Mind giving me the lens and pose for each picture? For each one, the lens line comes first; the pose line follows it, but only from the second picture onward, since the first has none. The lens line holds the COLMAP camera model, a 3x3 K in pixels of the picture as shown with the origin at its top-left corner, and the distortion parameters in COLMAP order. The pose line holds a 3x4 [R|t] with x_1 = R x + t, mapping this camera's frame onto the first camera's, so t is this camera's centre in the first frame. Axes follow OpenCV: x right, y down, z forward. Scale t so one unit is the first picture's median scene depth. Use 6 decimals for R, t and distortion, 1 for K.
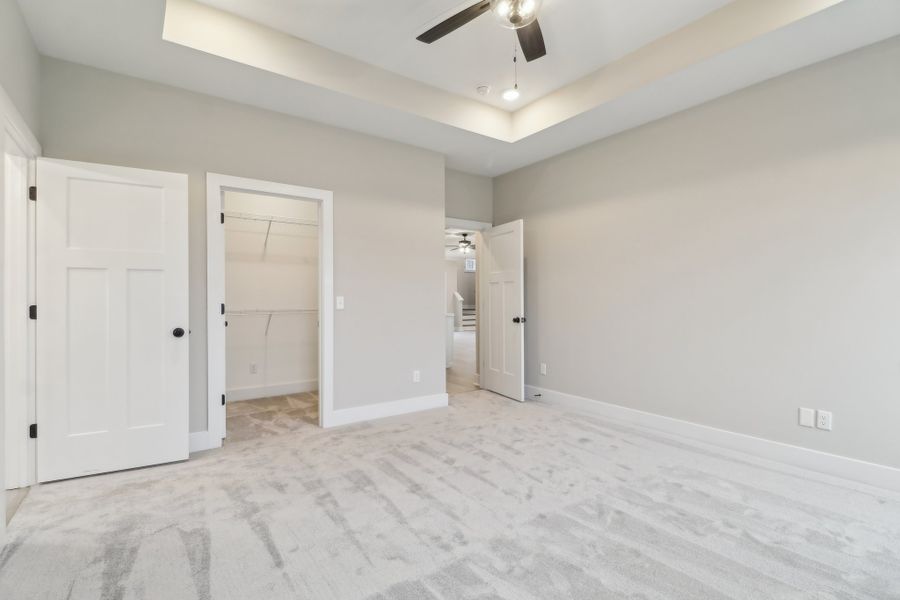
lens RADIAL K [[428.4, 0, 464.0], [0, 428.4, 296.7], [0, 0, 1]] dist [-0.000662, -0.000451]
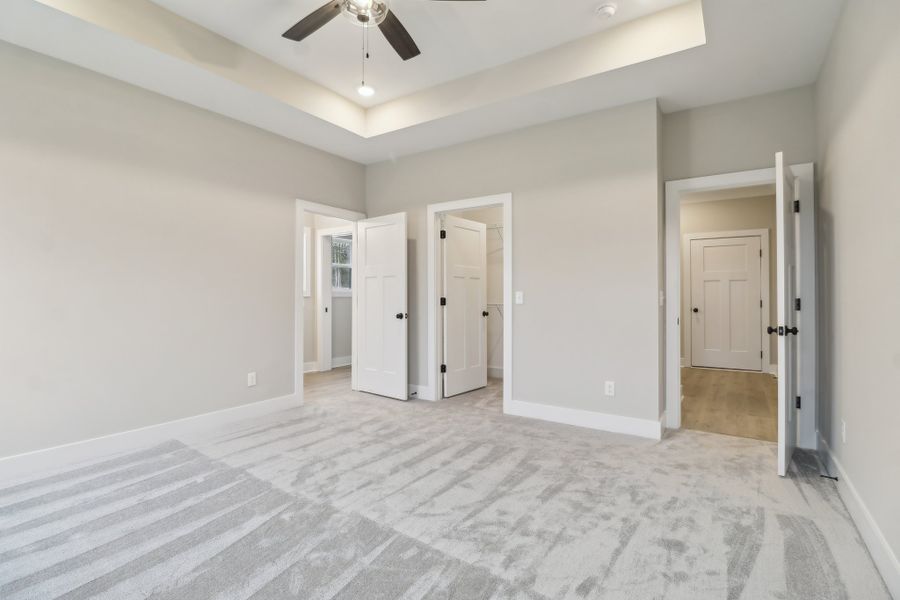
lens RADIAL K [[440.1, 0, 438.6], [0, 440.1, 294.1], [0, 0, 1]] dist [0.000776, -0.000285]
pose [[0.315134, -0.002131, -0.949045, 0.876020], [0.005610, 0.999984, -0.000382, 0.006048], [0.949031, -0.005204, 0.315141, 0.633177]]
